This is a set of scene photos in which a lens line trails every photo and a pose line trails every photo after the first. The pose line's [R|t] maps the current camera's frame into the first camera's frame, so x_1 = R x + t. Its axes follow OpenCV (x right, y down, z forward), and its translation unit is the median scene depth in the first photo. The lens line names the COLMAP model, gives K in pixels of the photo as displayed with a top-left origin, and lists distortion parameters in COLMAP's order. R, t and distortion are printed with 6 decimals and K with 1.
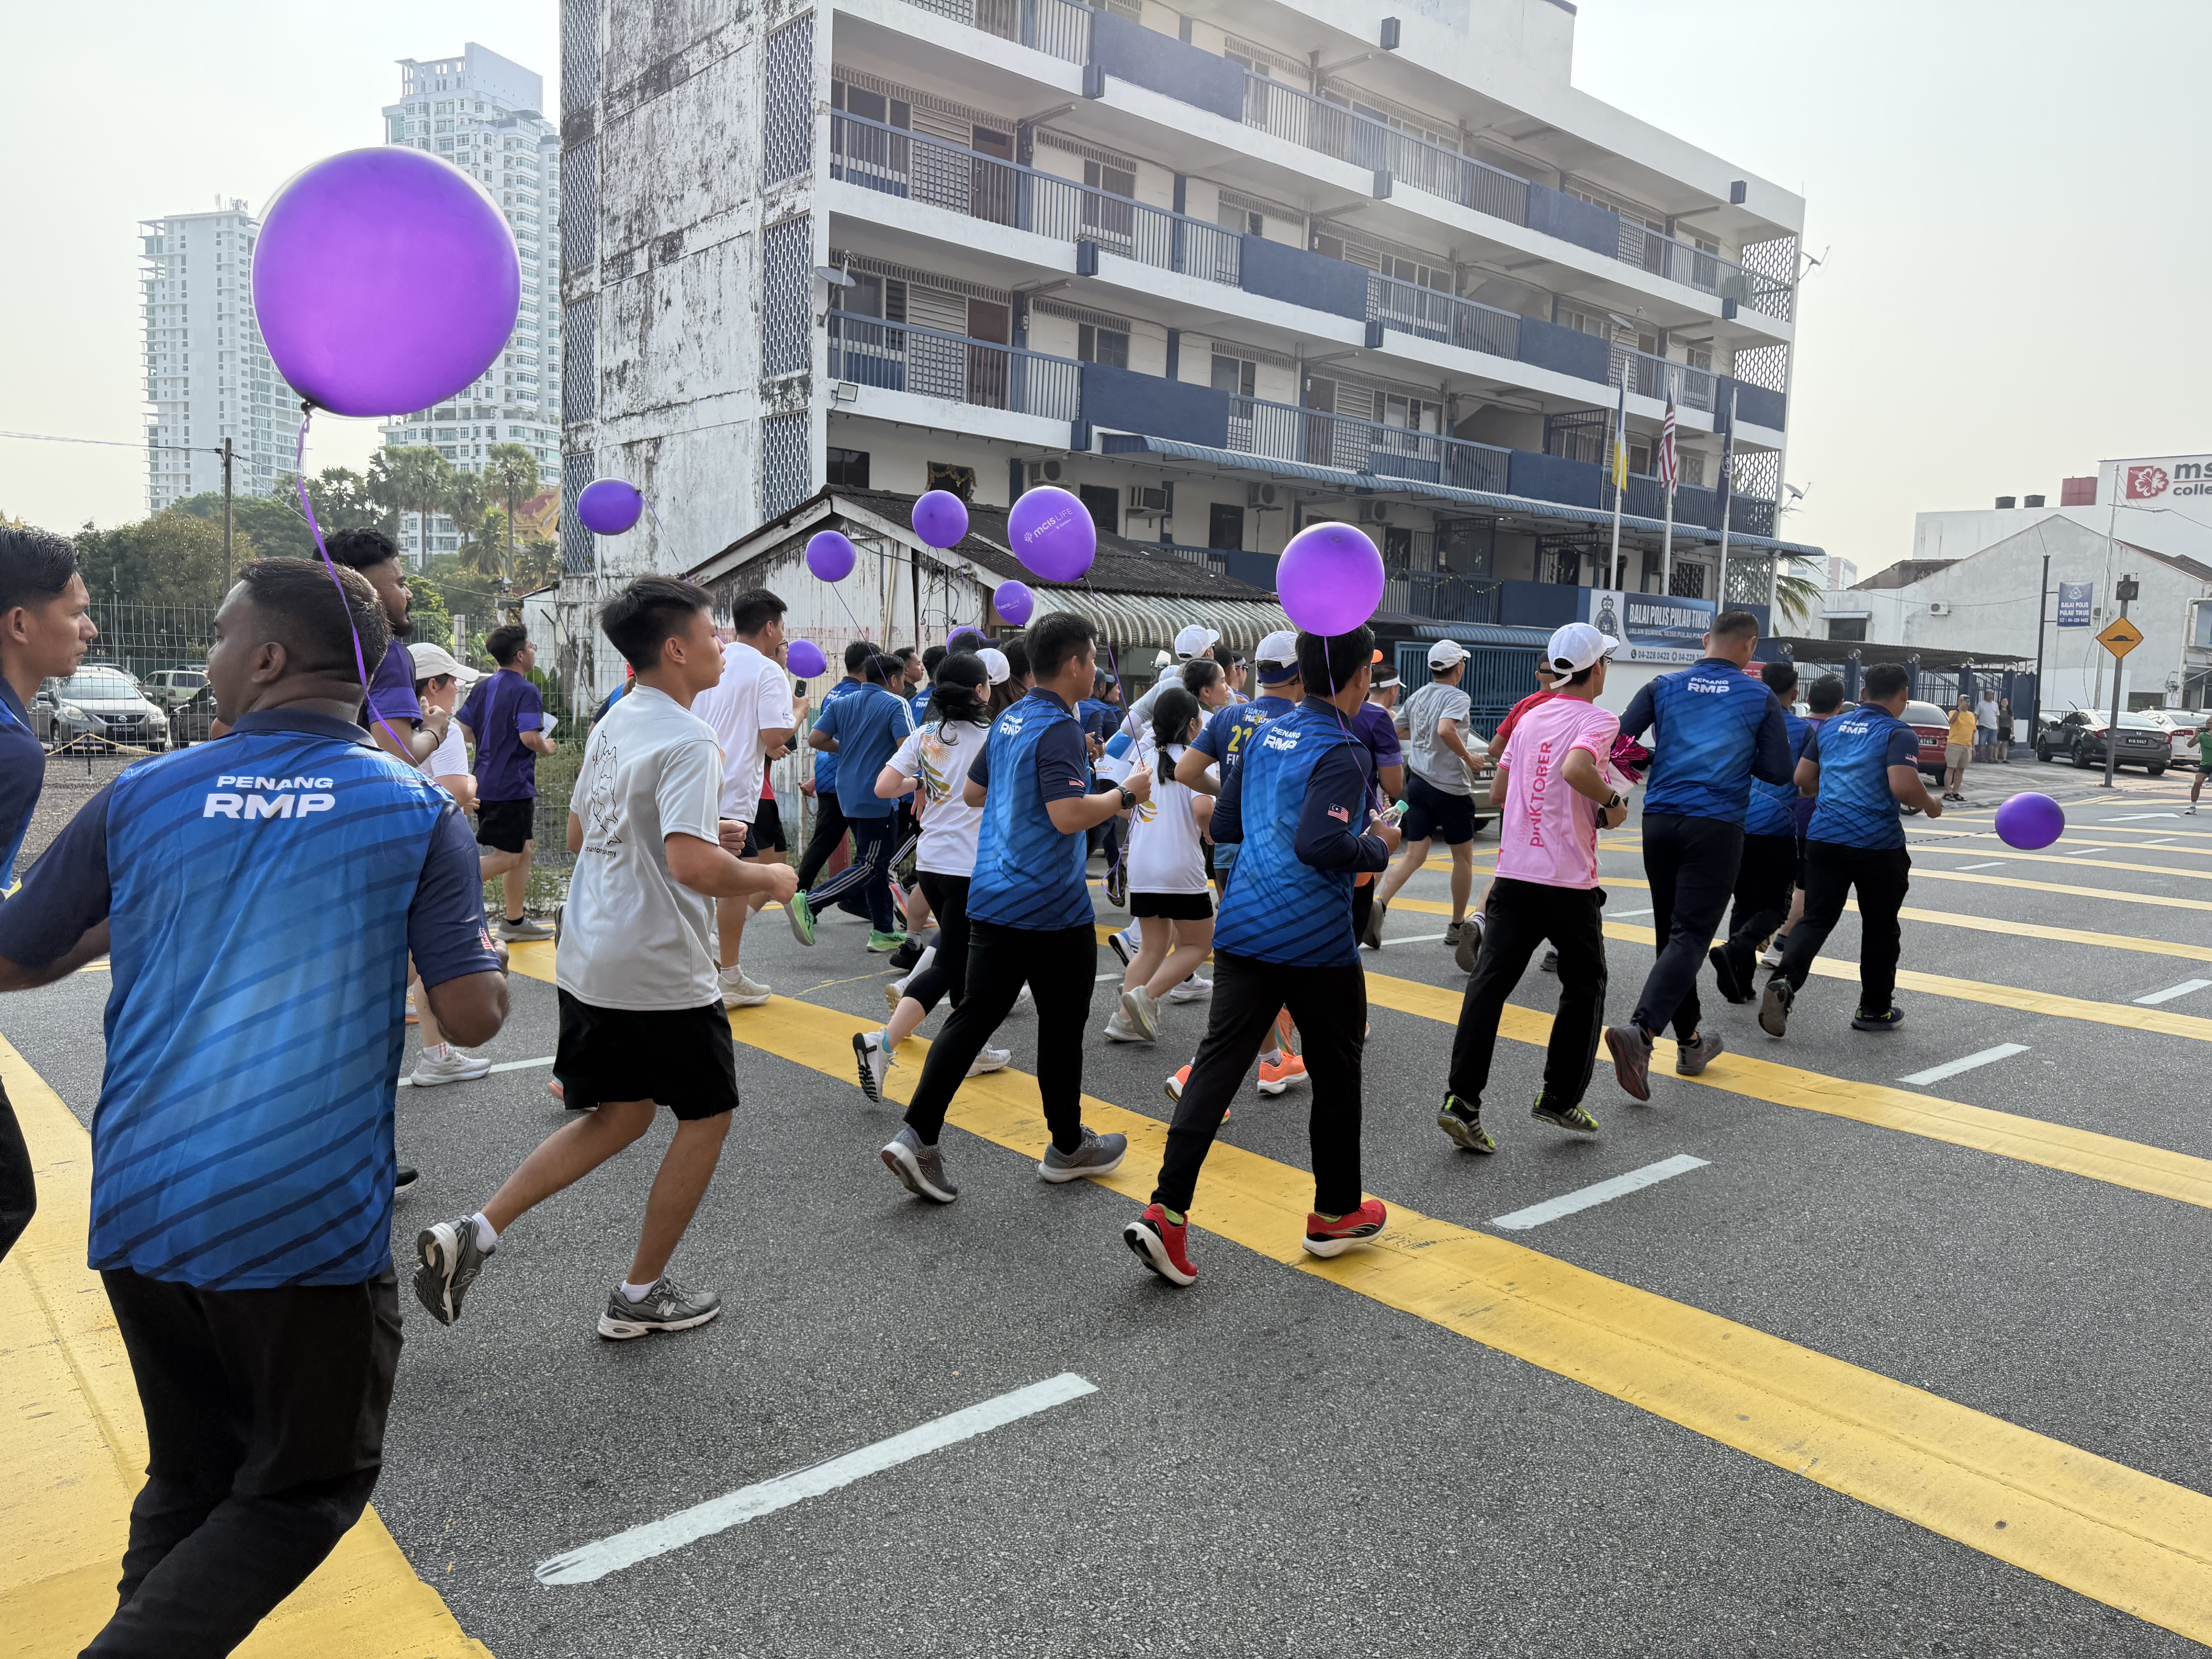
lens RADIAL K [[1575.6, 0, 1108.7], [0, 1575.6, 784.3], [0, 0, 1]] dist [0.004113, 0.098750]
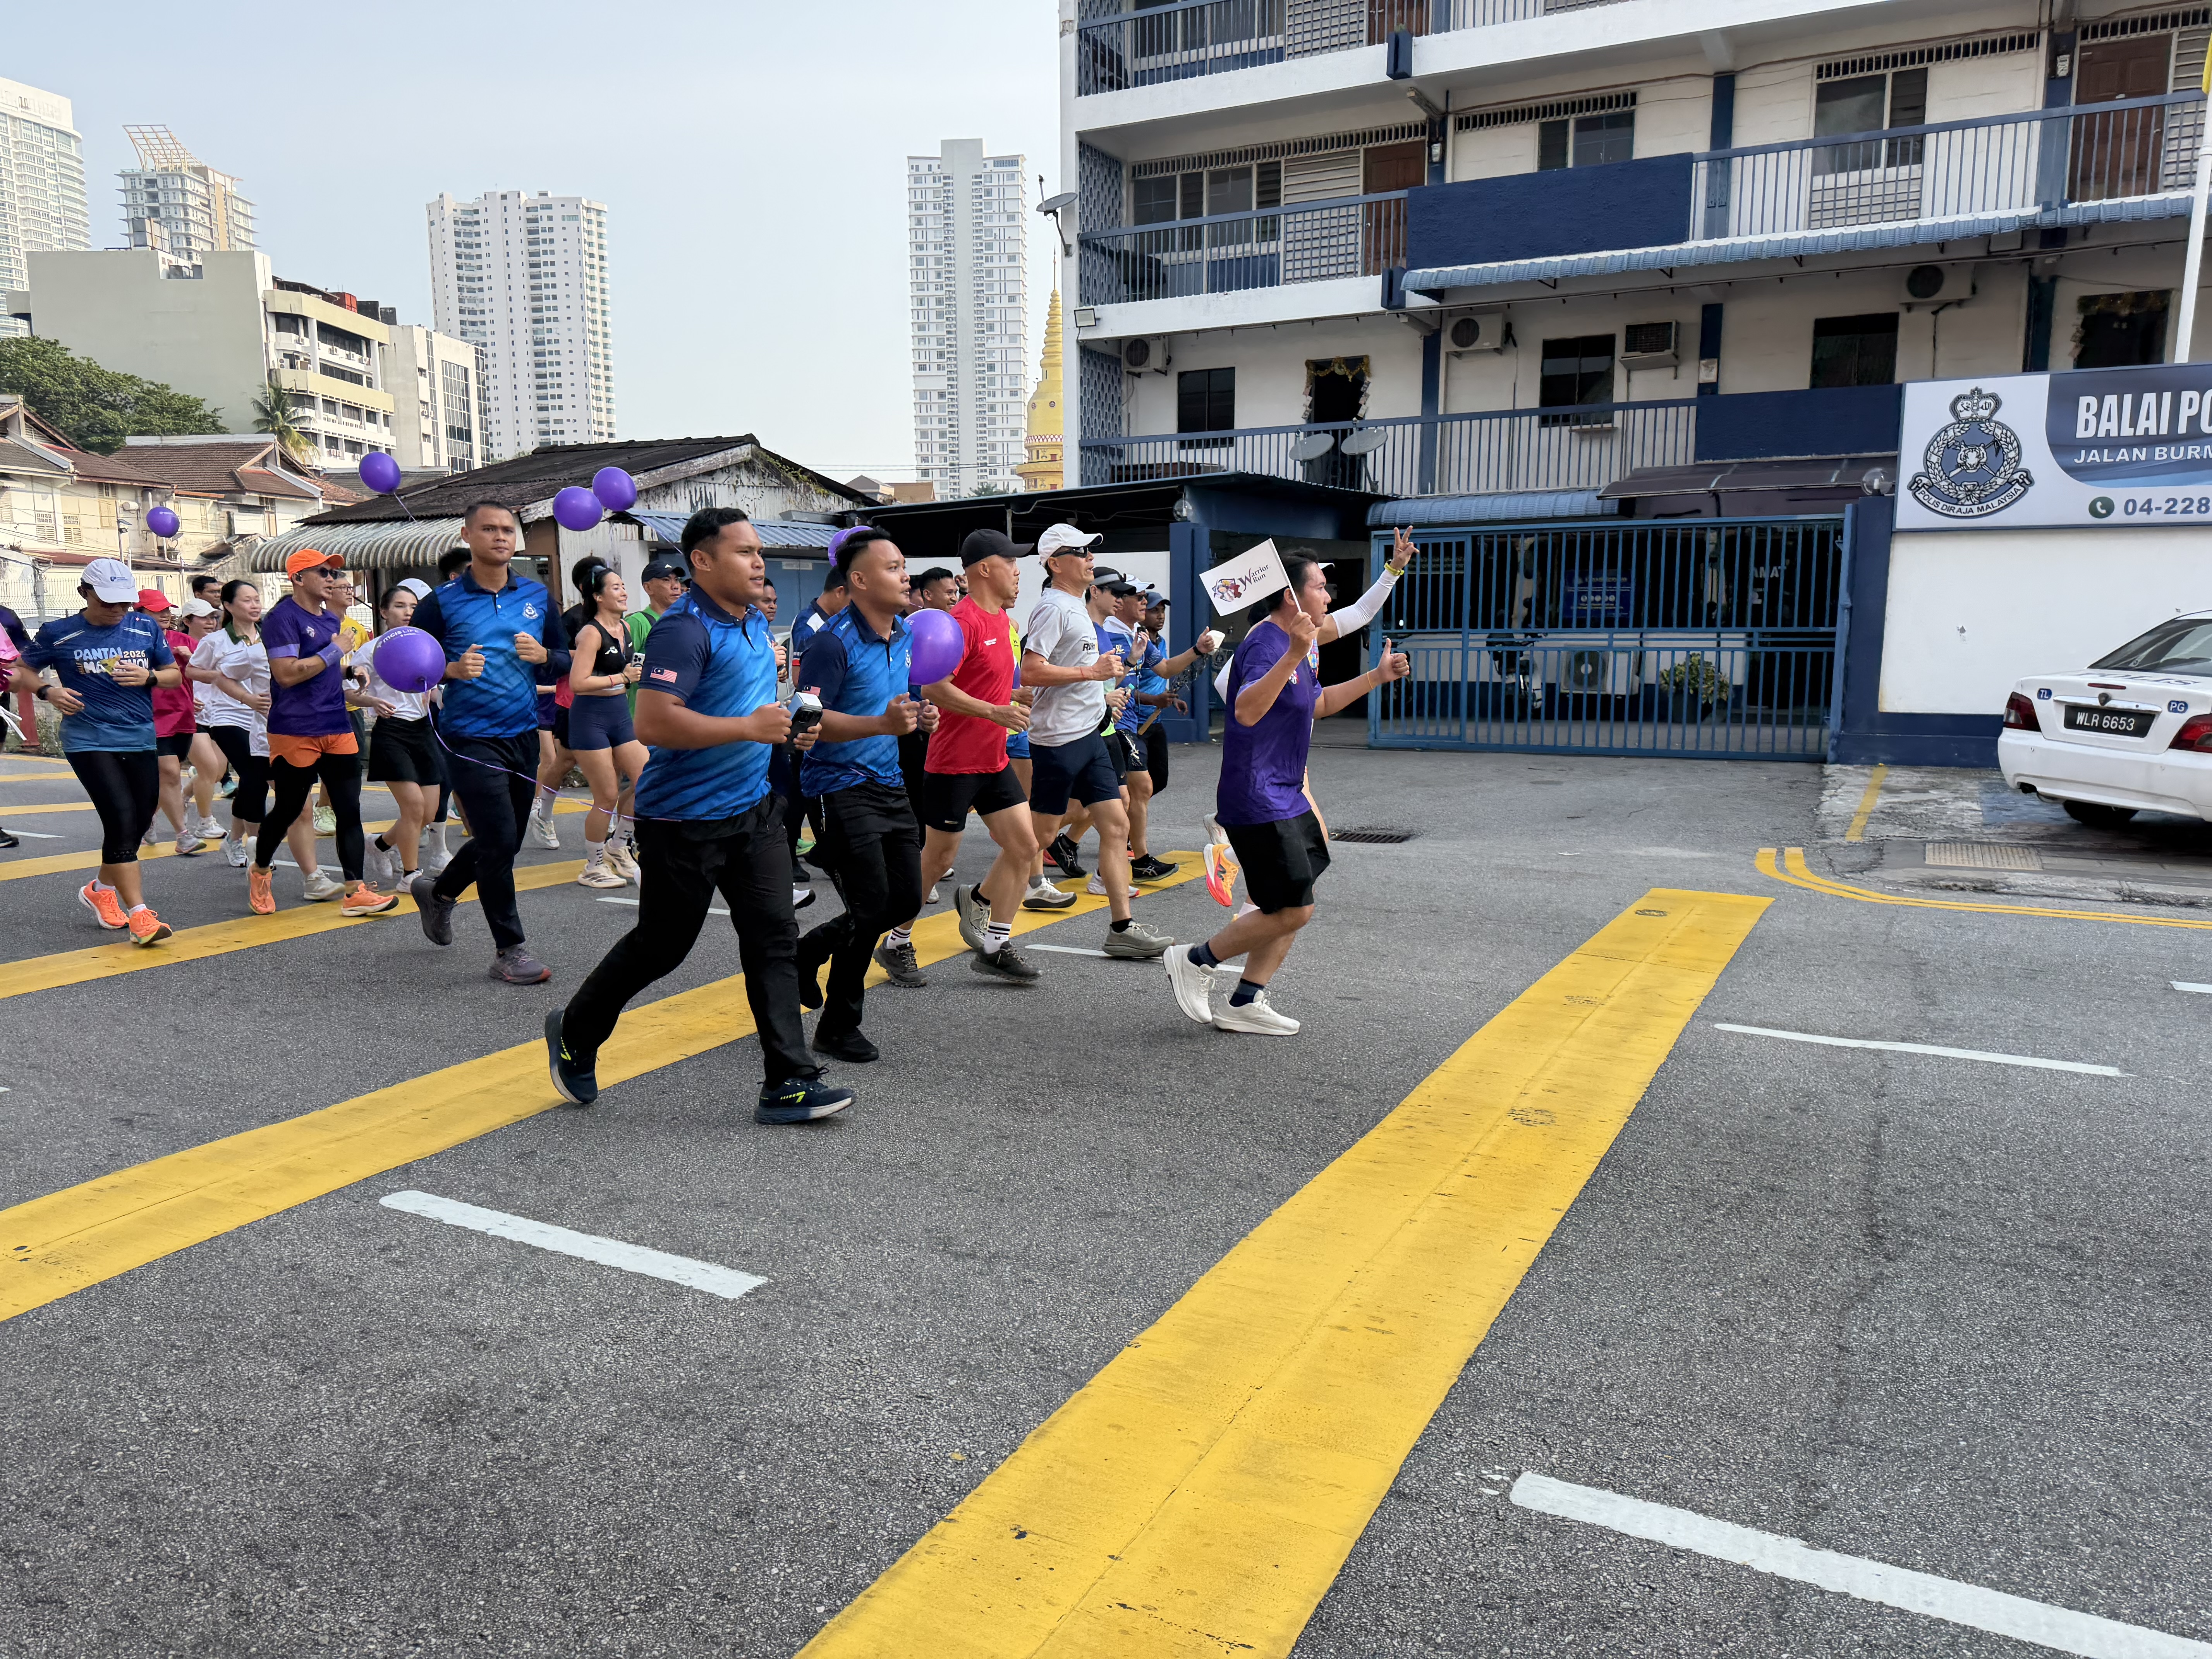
lens RADIAL K [[1517.7, 0, 1106.0], [0, 1517.7, 829.5], [0, 0, 1]] dist [0.031588, -0.026057]
pose [[0.364135, 0.107652, -0.925104, 0.658253], [-0.048488, 0.994141, 0.096601, -0.018815], [0.930083, 0.009681, 0.367221, 0.579319]]
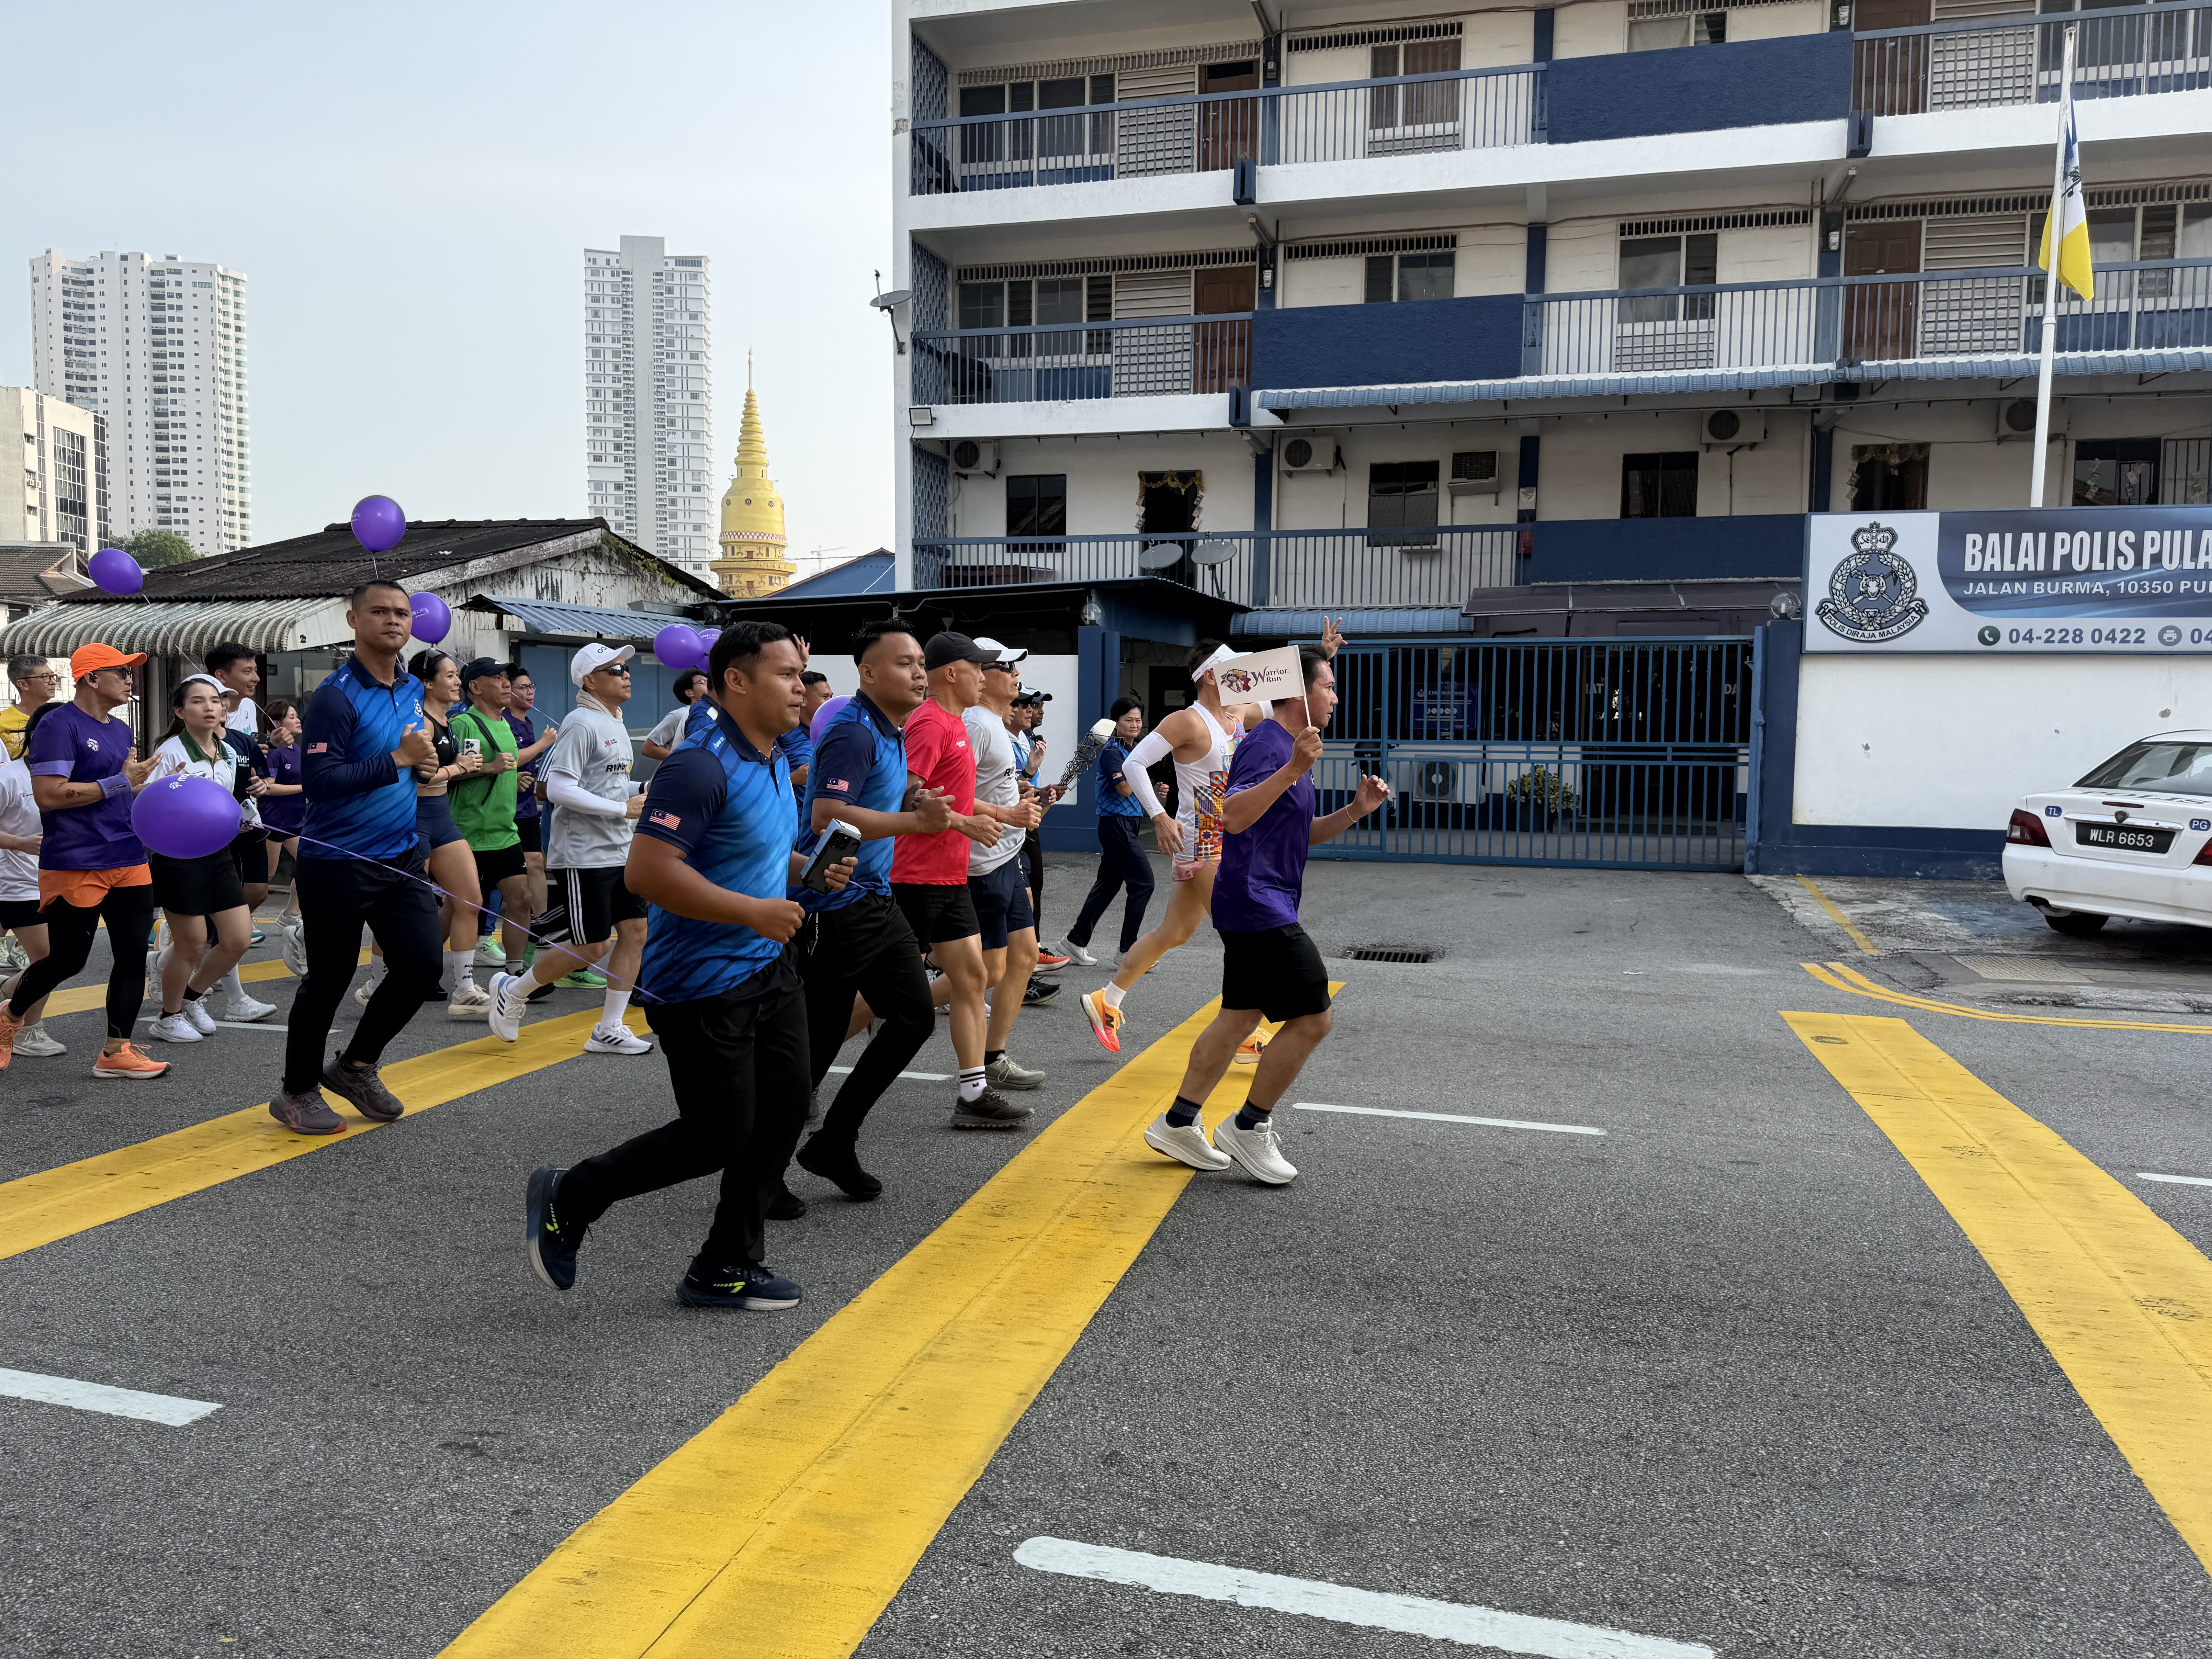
lens RADIAL K [[1513.2, 0, 1112.3], [0, 1513.2, 816.1], [0, 0, 1]] dist [0.059332, -0.070268]
pose [[0.548464, 0.037600, -0.835328, 0.593832], [-0.052046, 0.998587, 0.010776, -0.017362], [0.834553, 0.037565, 0.549646, 0.520585]]
